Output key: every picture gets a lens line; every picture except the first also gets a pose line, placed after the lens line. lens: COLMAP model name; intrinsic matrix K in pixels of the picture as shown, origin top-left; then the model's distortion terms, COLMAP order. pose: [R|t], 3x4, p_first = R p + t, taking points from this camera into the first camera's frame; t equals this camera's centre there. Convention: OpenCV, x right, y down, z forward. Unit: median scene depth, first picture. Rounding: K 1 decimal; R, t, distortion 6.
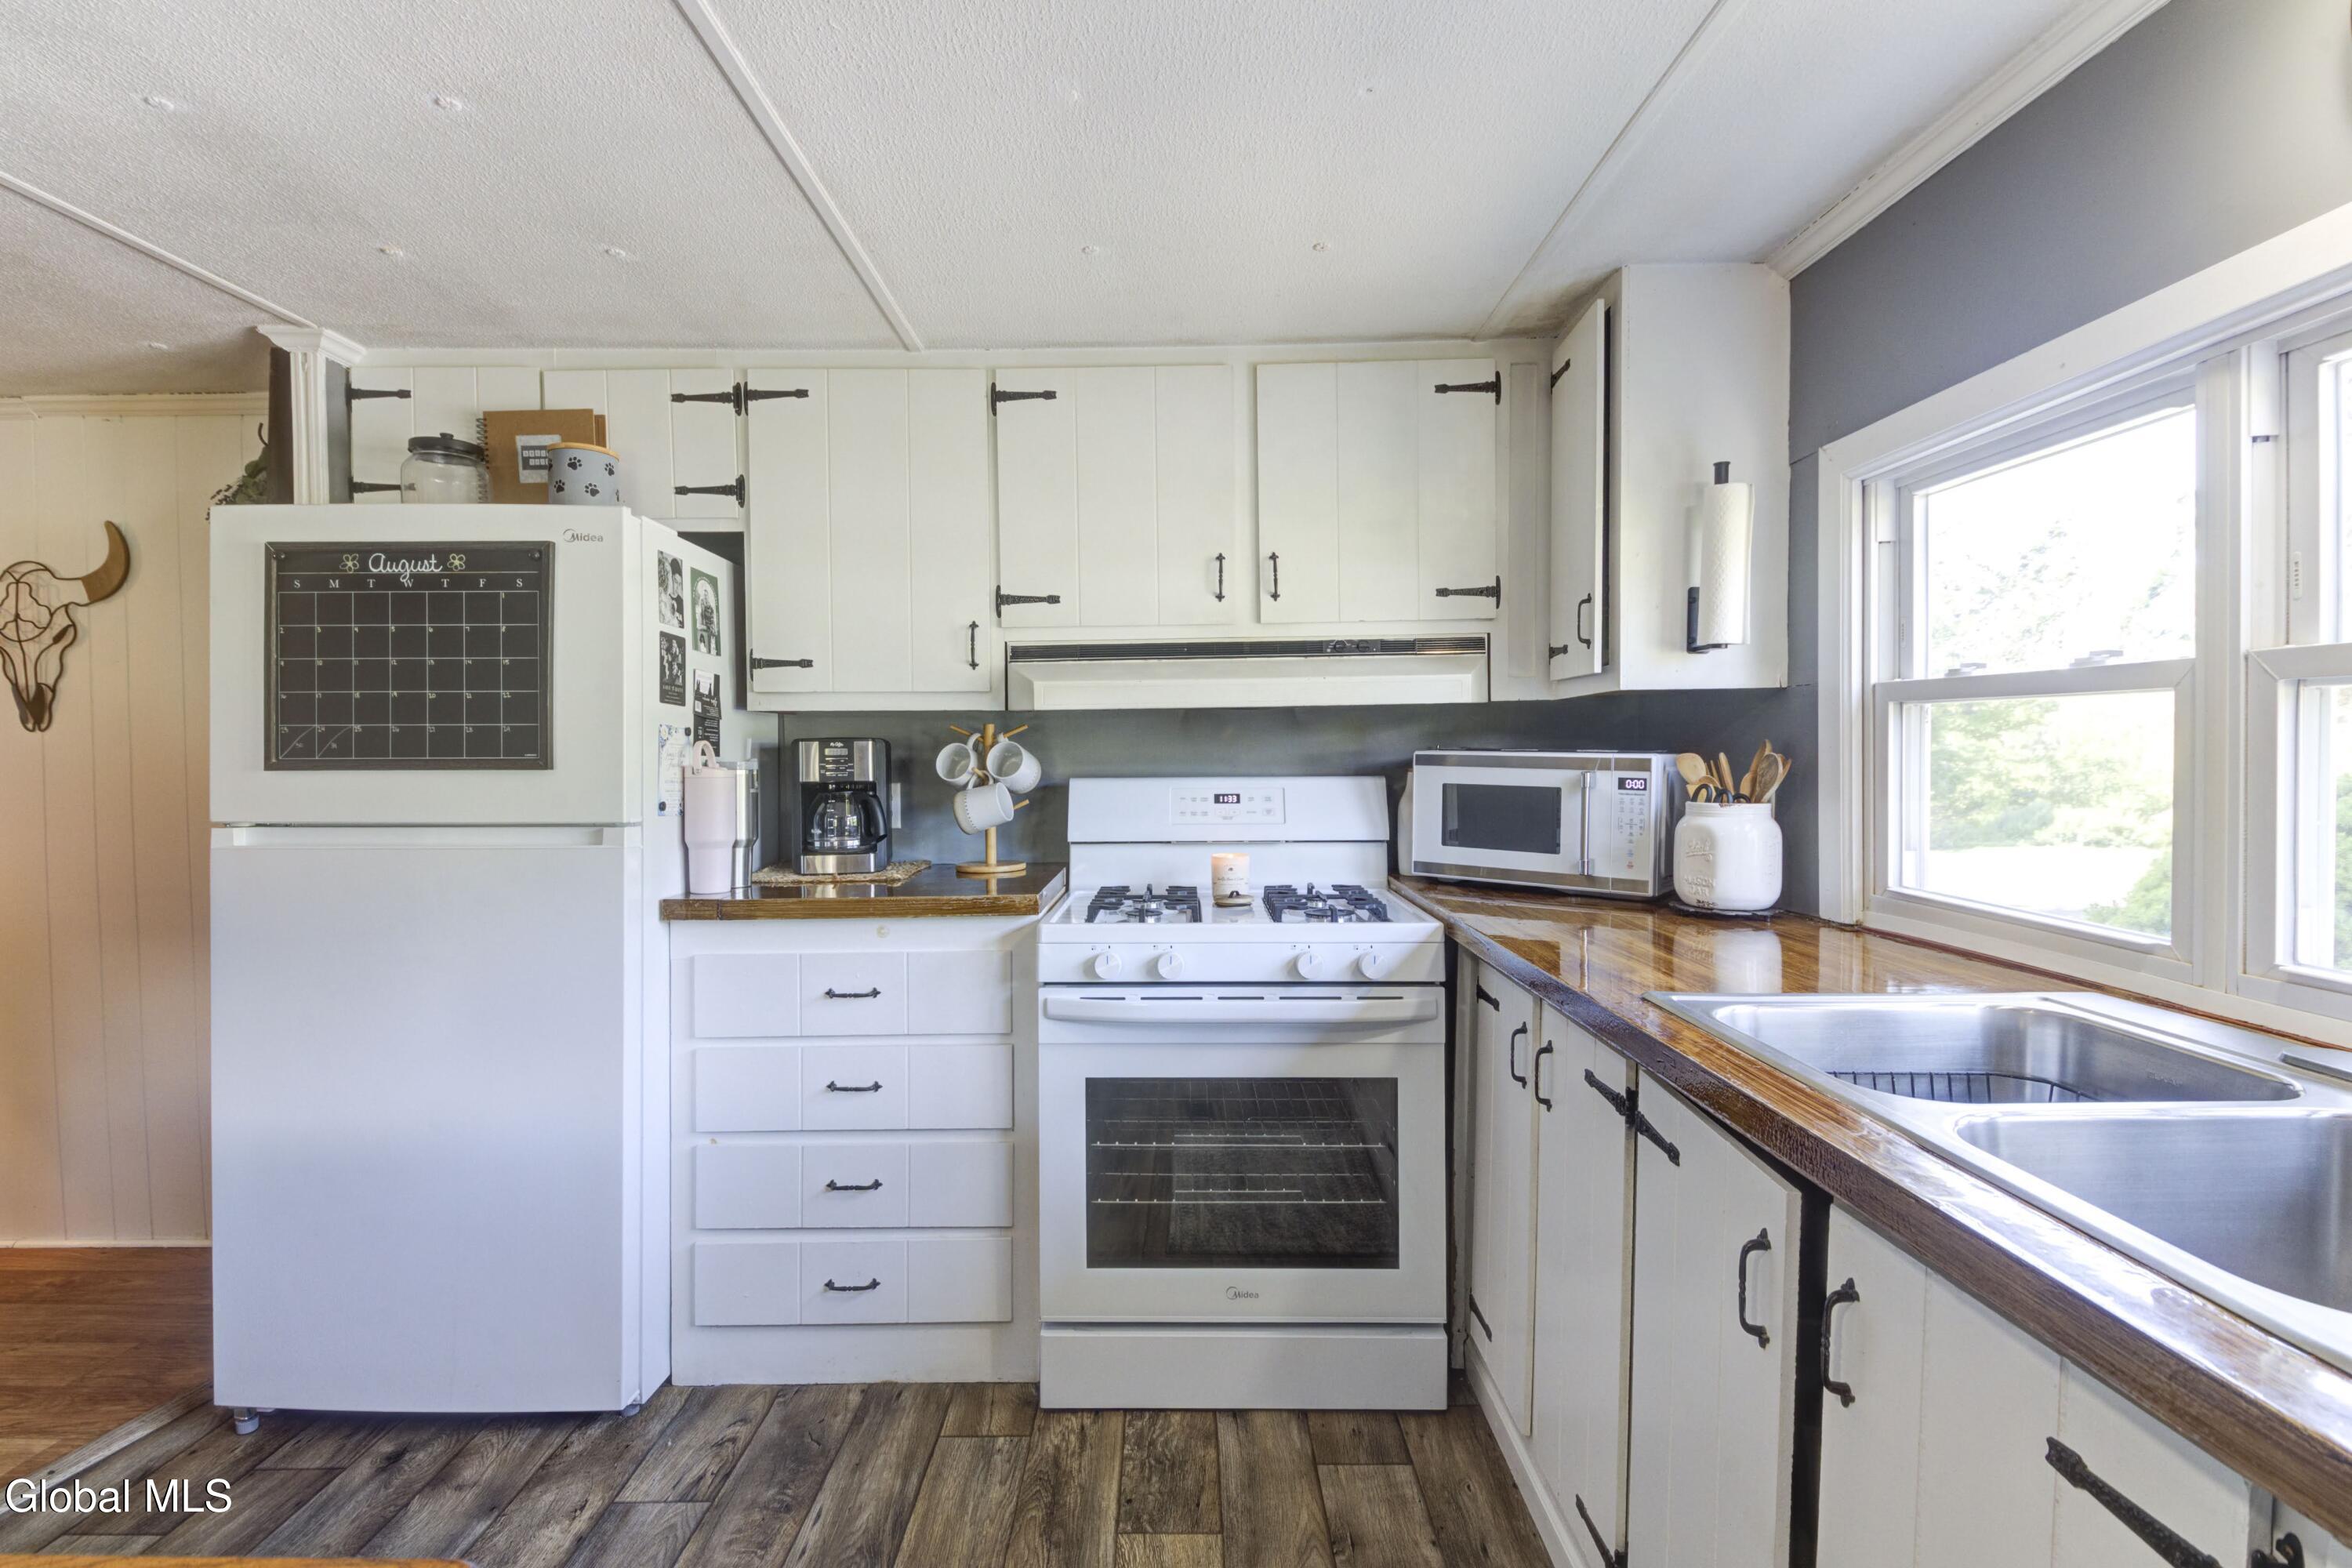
lens RADIAL K [[1103.9, 0, 1171.6], [0, 1103.9, 774.4], [0, 0, 1]] dist [0.035789, -0.023181]
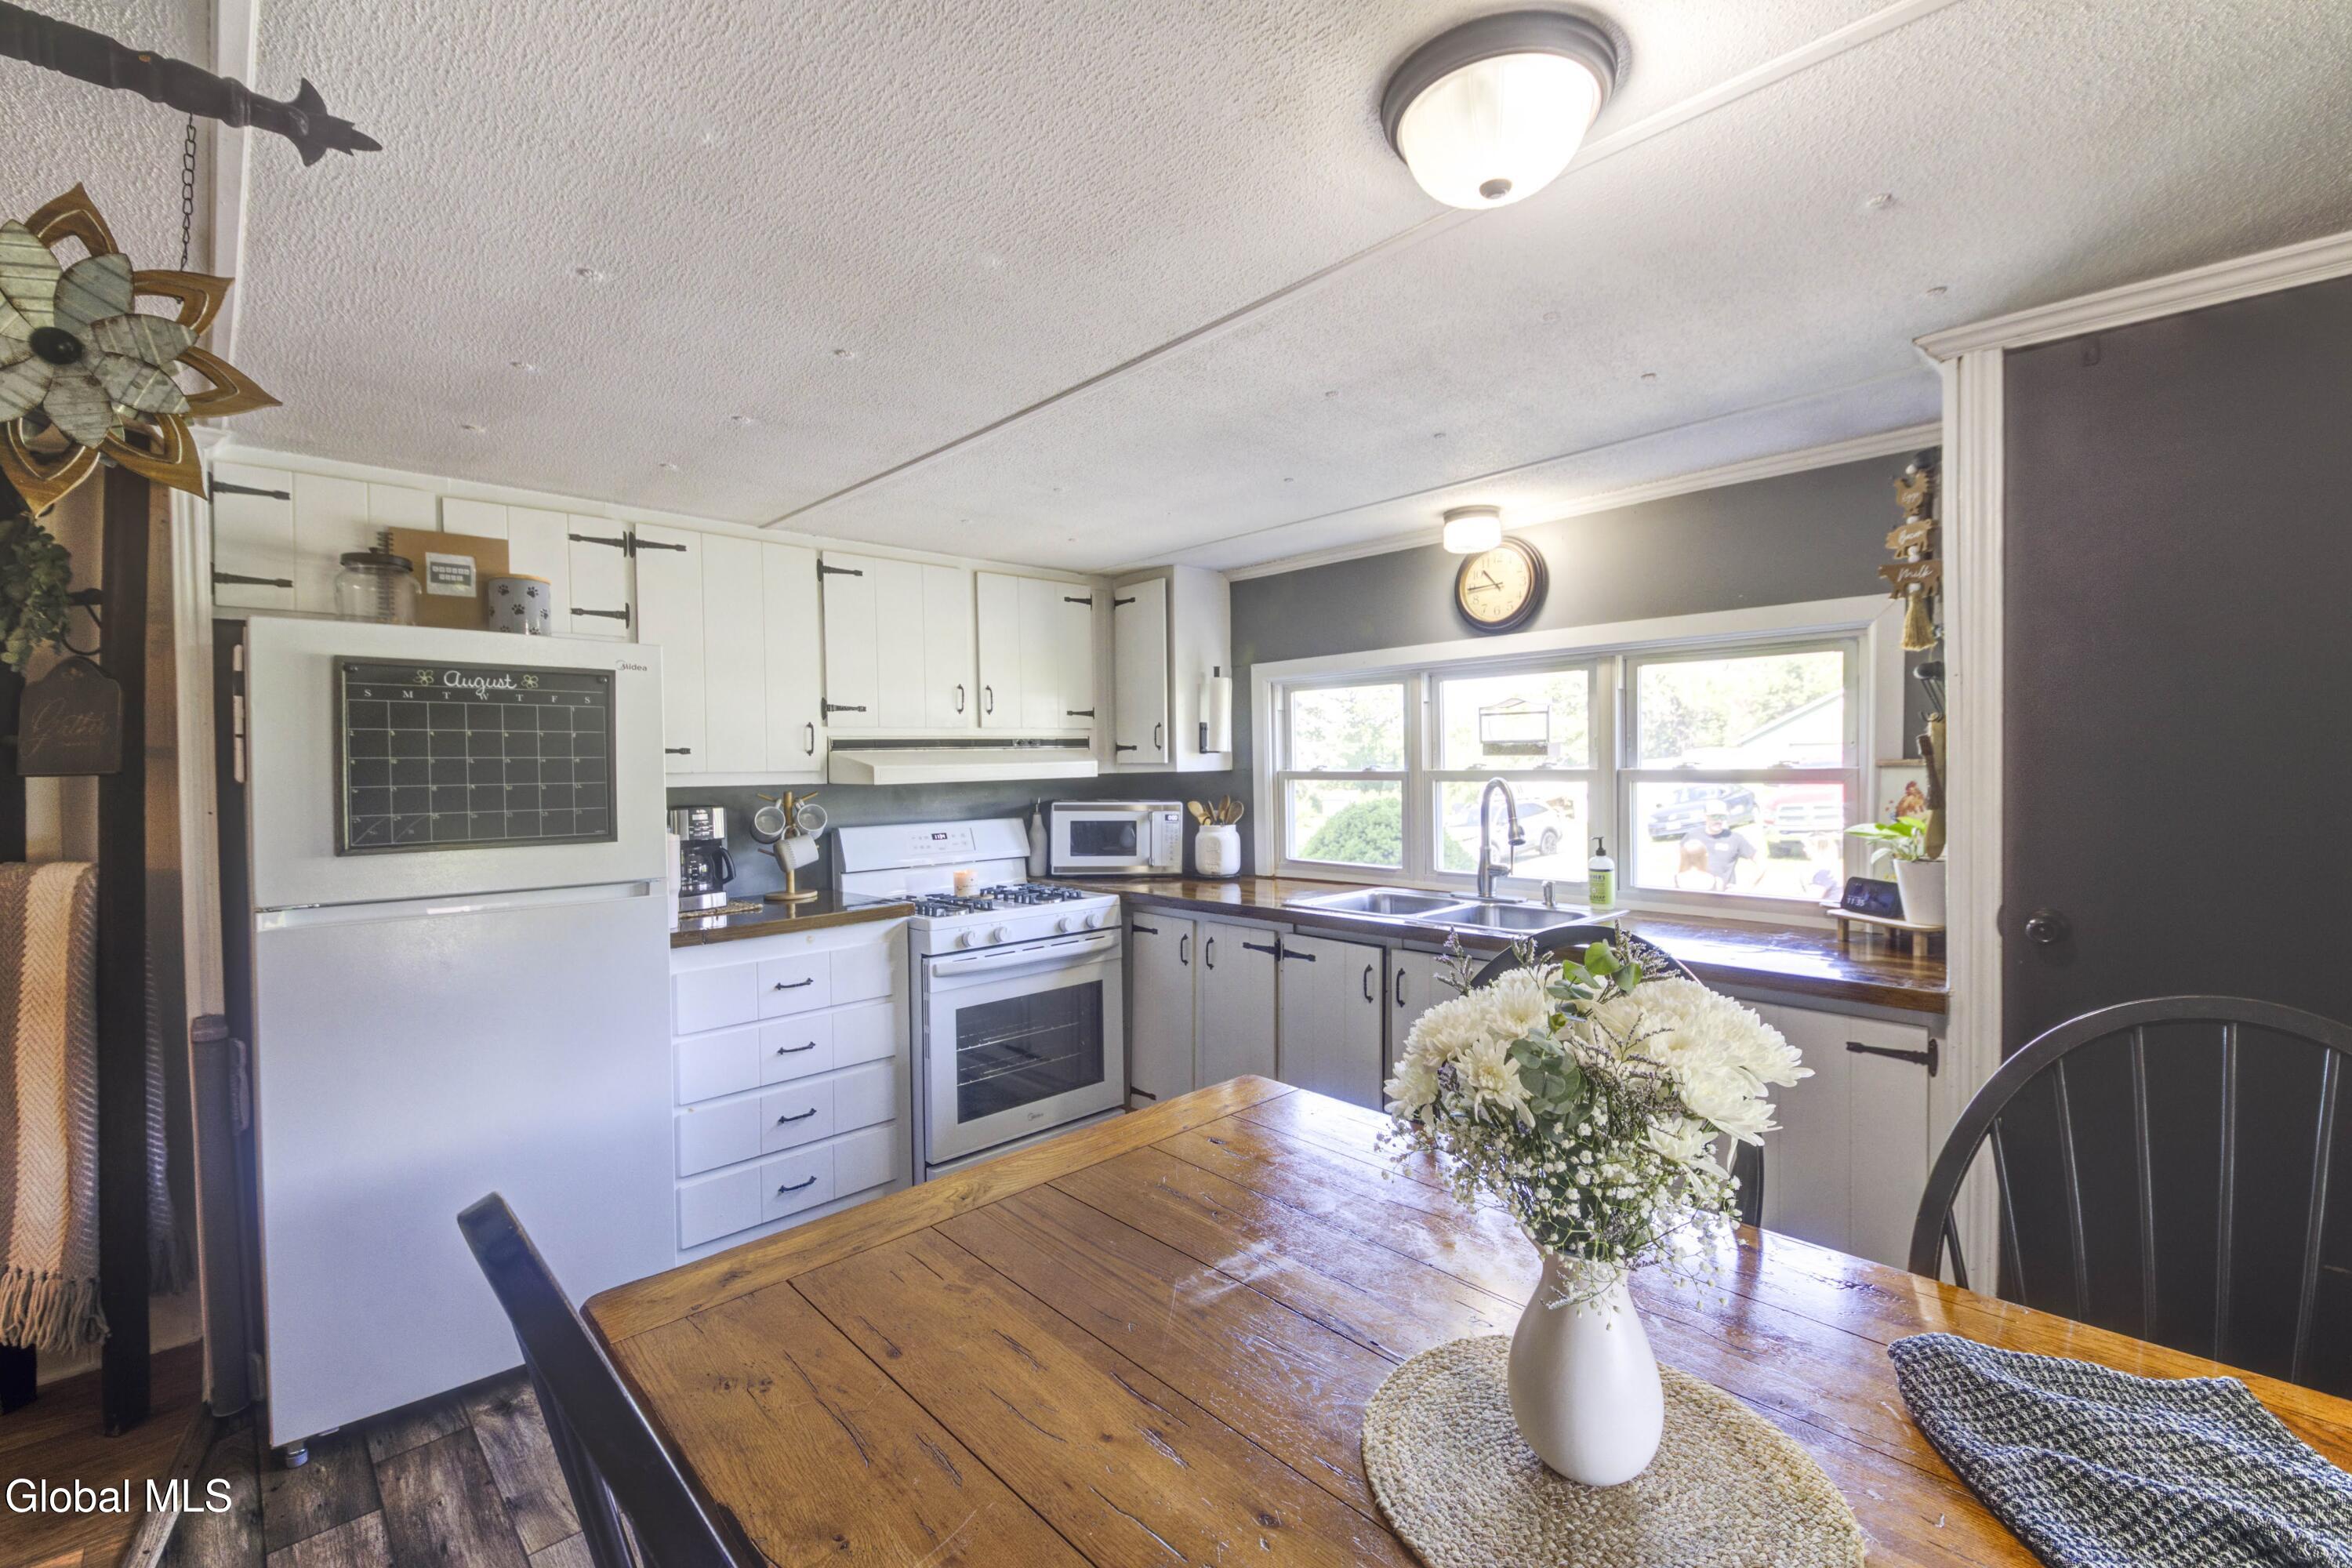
lens RADIAL K [[1006.5, 0, 1176.0], [0, 1006.5, 784.0], [0, 0, 1]] dist [0.000308, -0.000181]
pose [[0.715073, -0.018292, 0.698810, -0.878931], [0.027755, 0.999612, -0.002235, -0.049405], [-0.698498, 0.020994, 0.715304, -0.309156]]
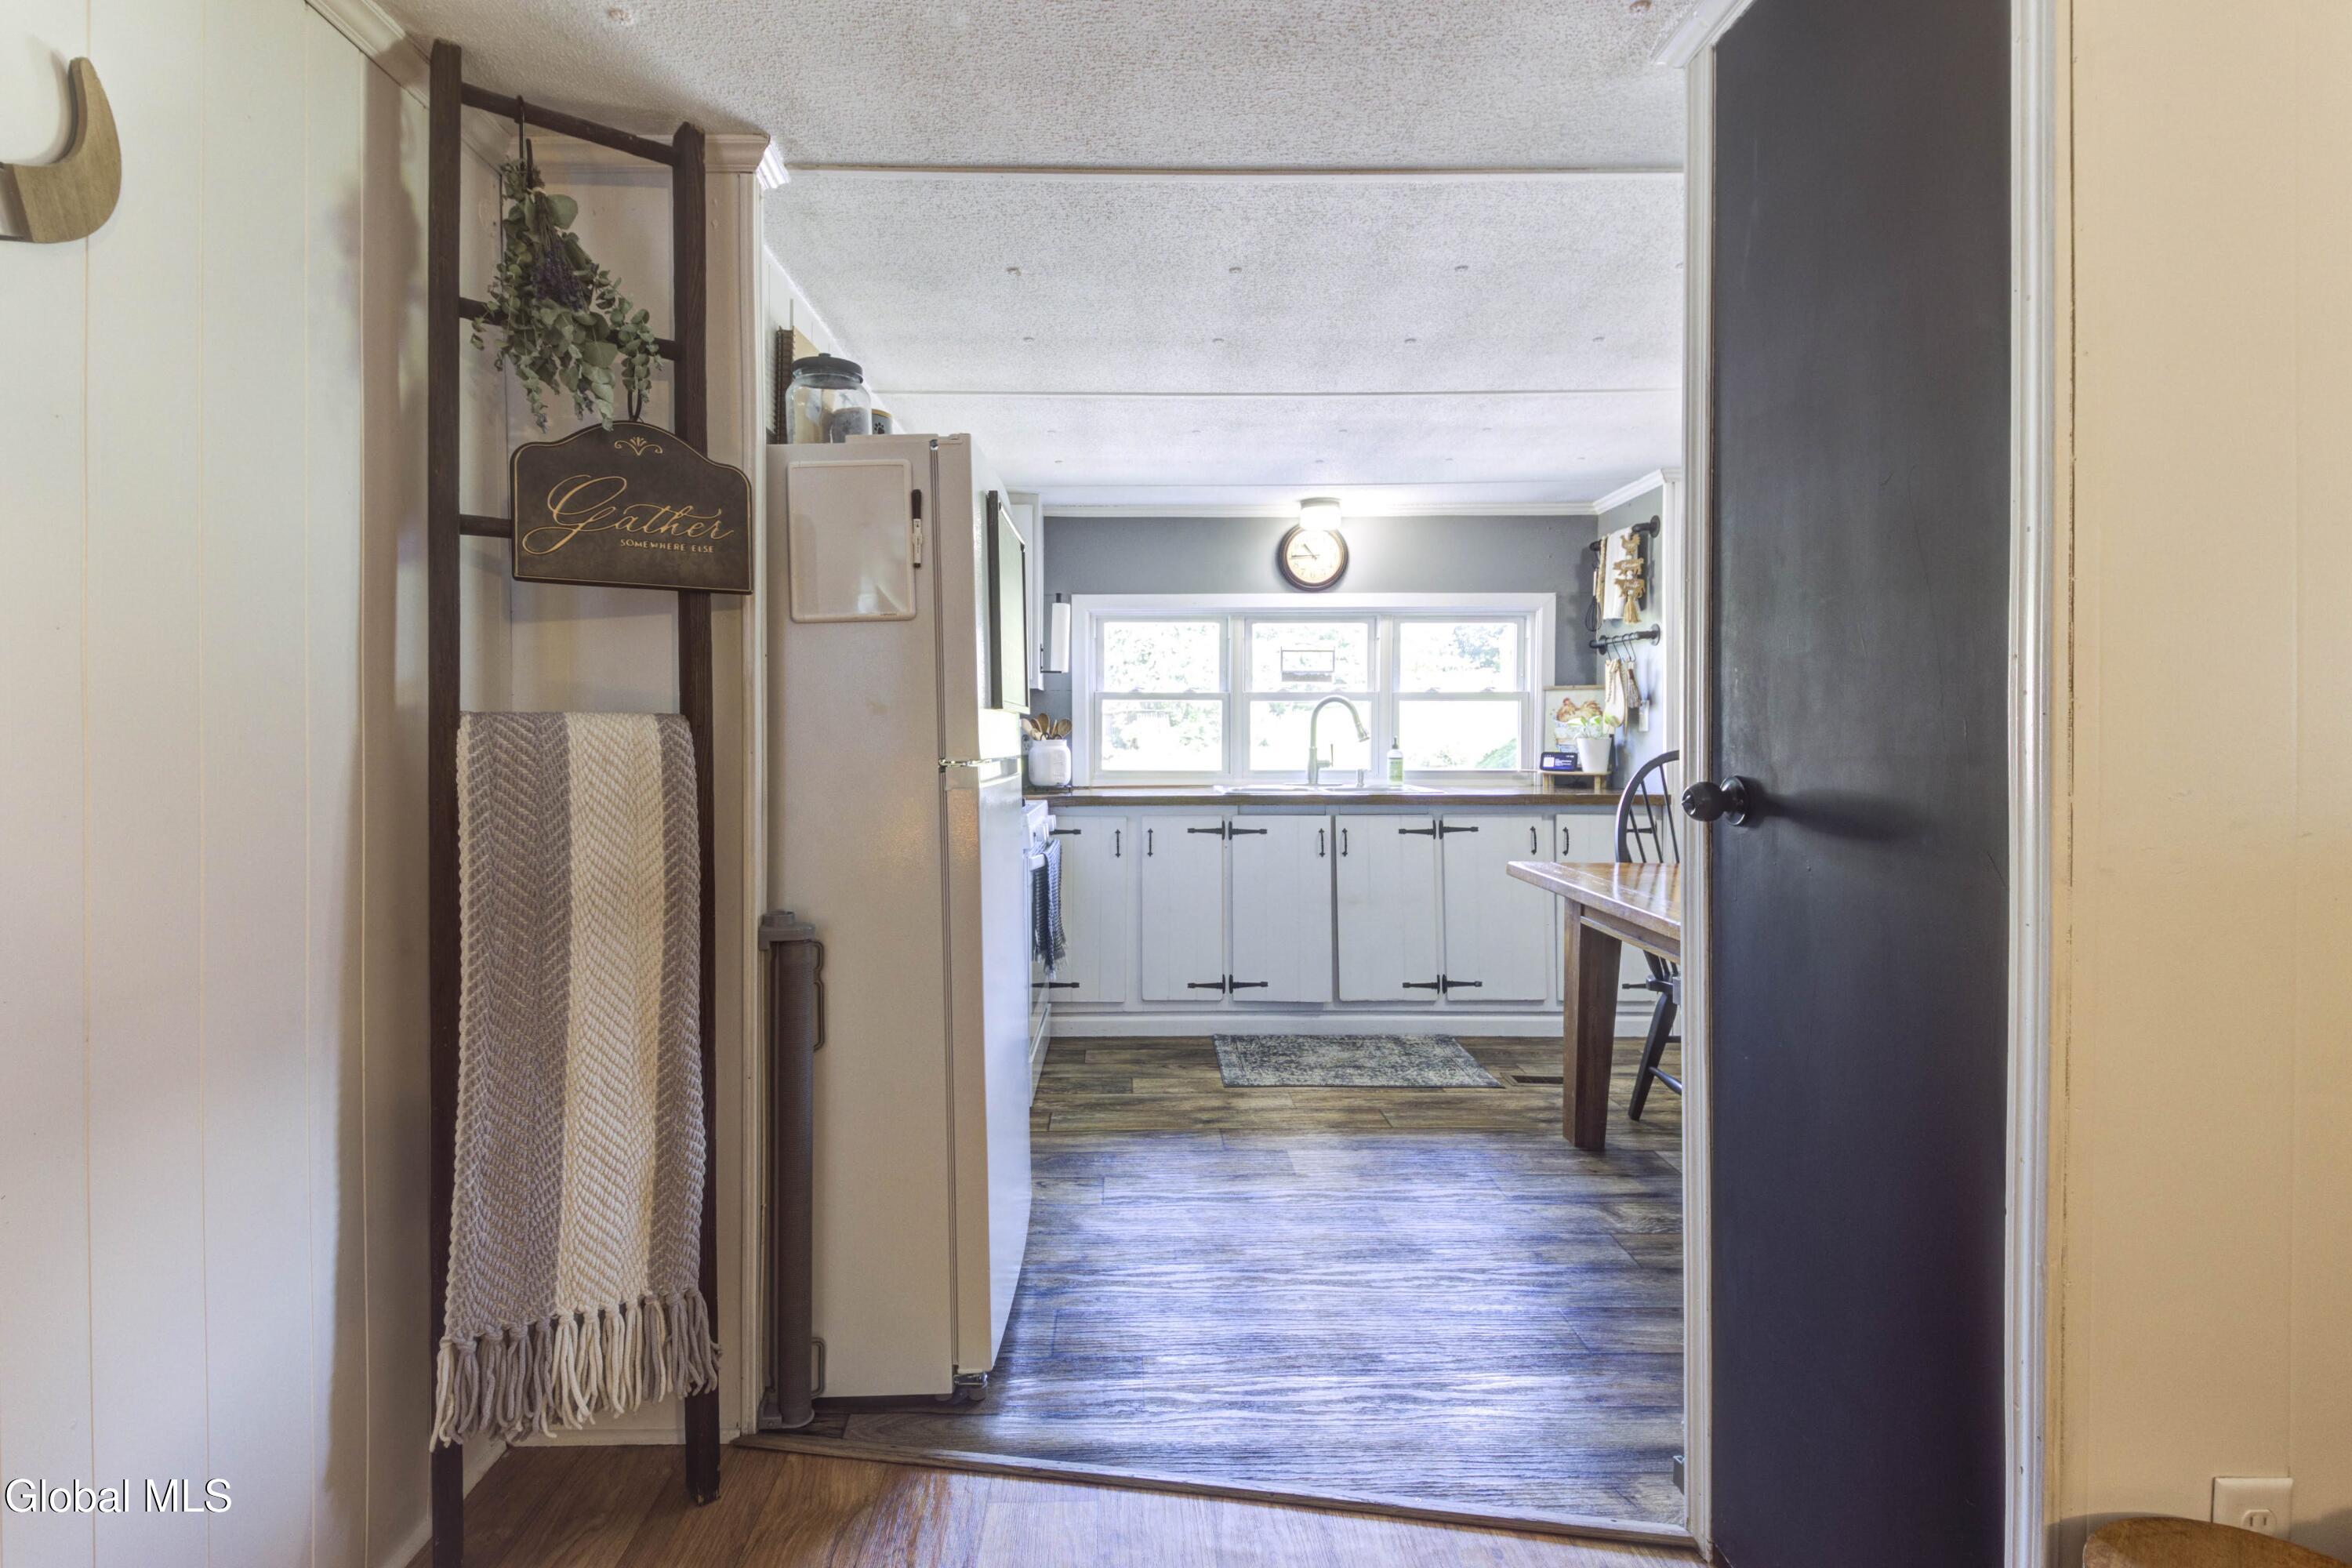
lens RADIAL K [[1144.3, 0, 1113.2], [0, 1144.3, 738.1], [0, 0, 1]] dist [0.001750, 0.000156]
pose [[-0.016644, 0.002530, 0.999858, -1.808347], [0.027827, 0.999611, -0.002066, 0.028613], [-0.999474, 0.027789, -0.016708, 0.887175]]
